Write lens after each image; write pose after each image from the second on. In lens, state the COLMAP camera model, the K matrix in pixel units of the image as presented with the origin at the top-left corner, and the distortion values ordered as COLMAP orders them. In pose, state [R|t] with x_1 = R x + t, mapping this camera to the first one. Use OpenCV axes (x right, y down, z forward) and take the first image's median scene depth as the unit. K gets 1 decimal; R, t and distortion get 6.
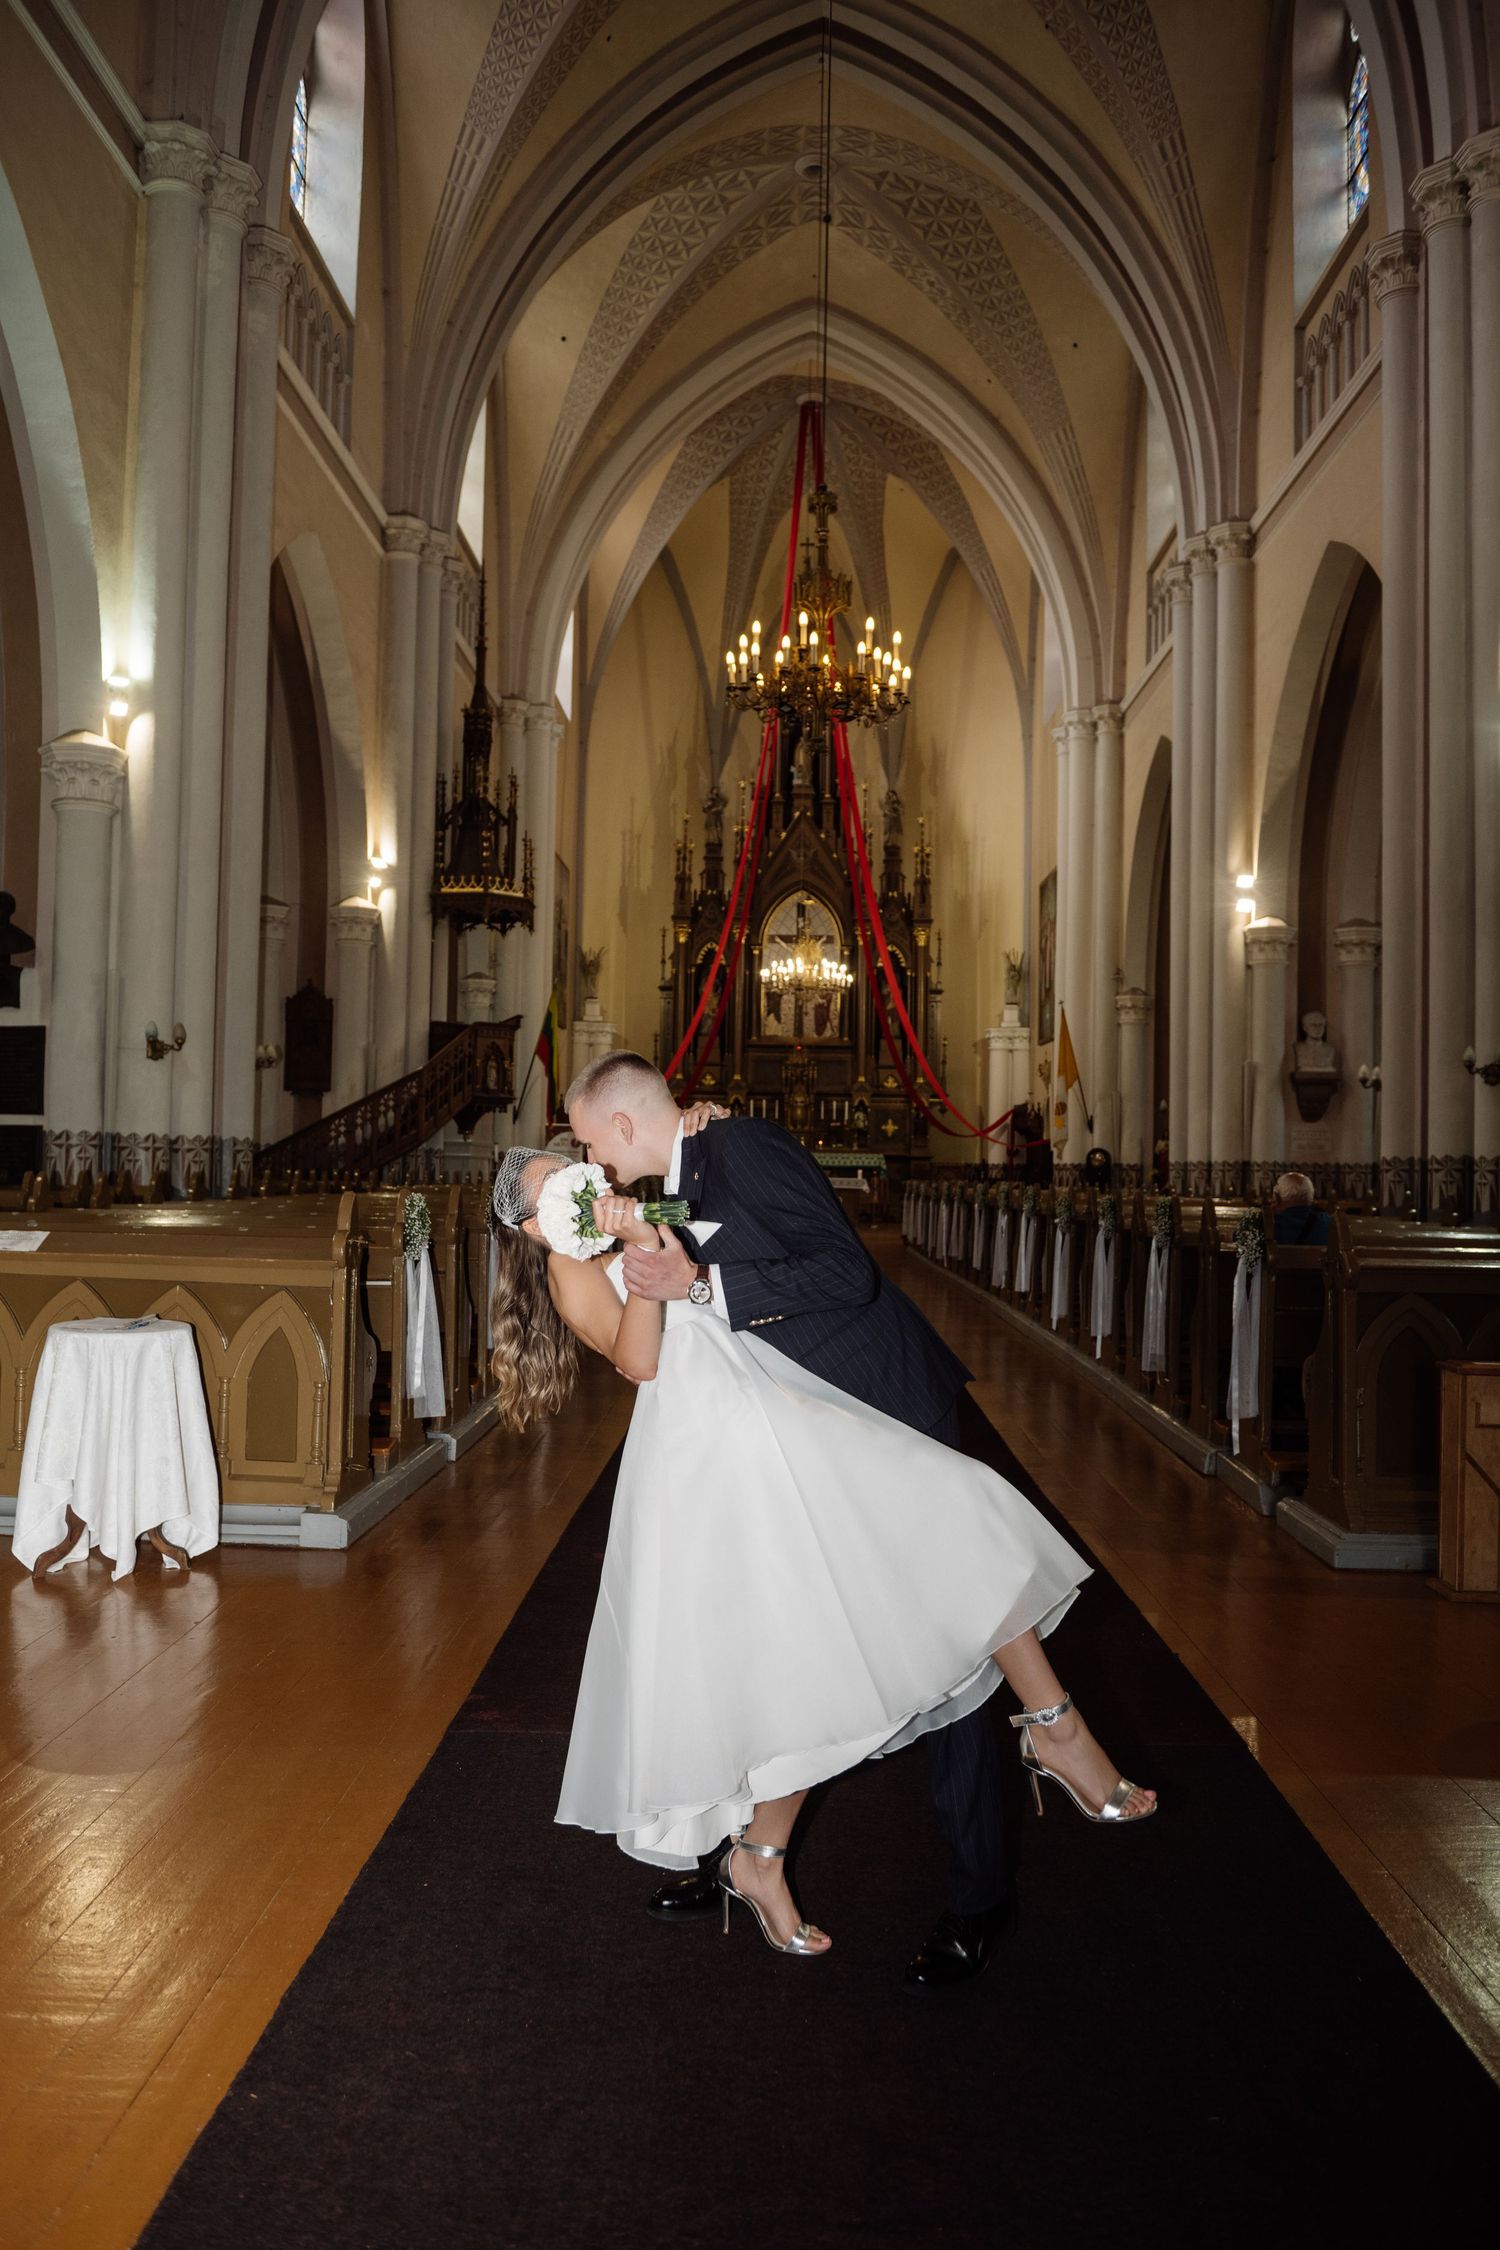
lens RADIAL K [[1753.4, 0, 745.4], [0, 1753.4, 1125.5], [0, 0, 1]] dist [-0.057804, -0.003804]
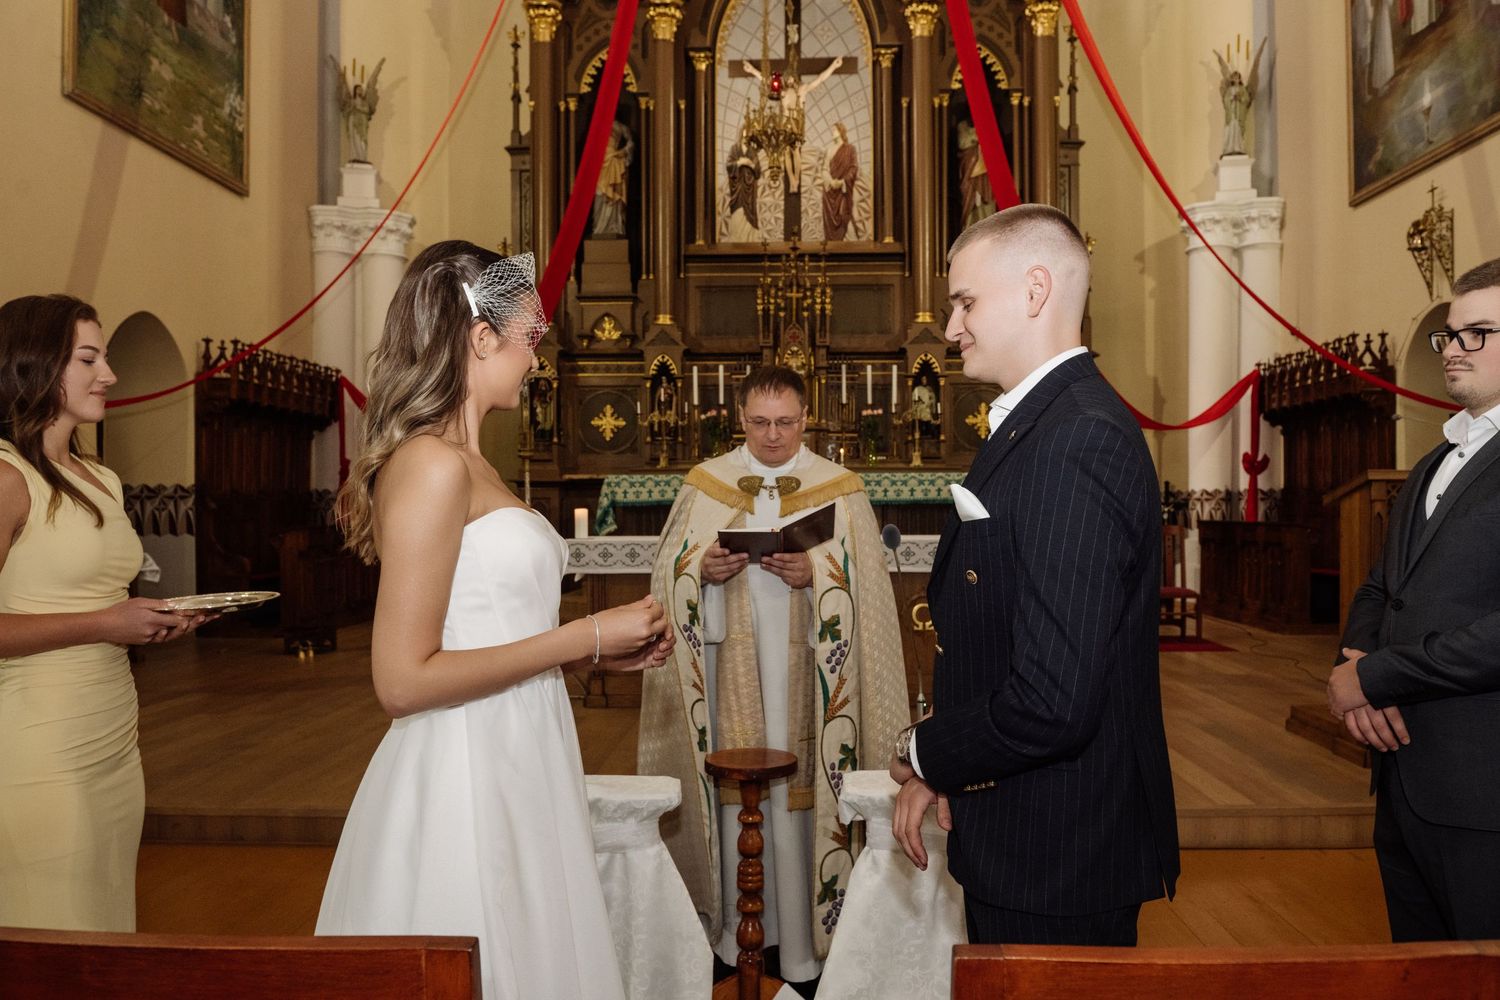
lens RADIAL K [[1128.6, 0, 754.0], [0, 1128.6, 498.9], [0, 0, 1]] dist [-0.004852, -0.001099]
pose [[0.999599, -0.022397, -0.017349, 0.023941], [0.022728, 0.999559, 0.019125, 0.015828], [0.016913, -0.019511, 0.999667, 0.687116]]
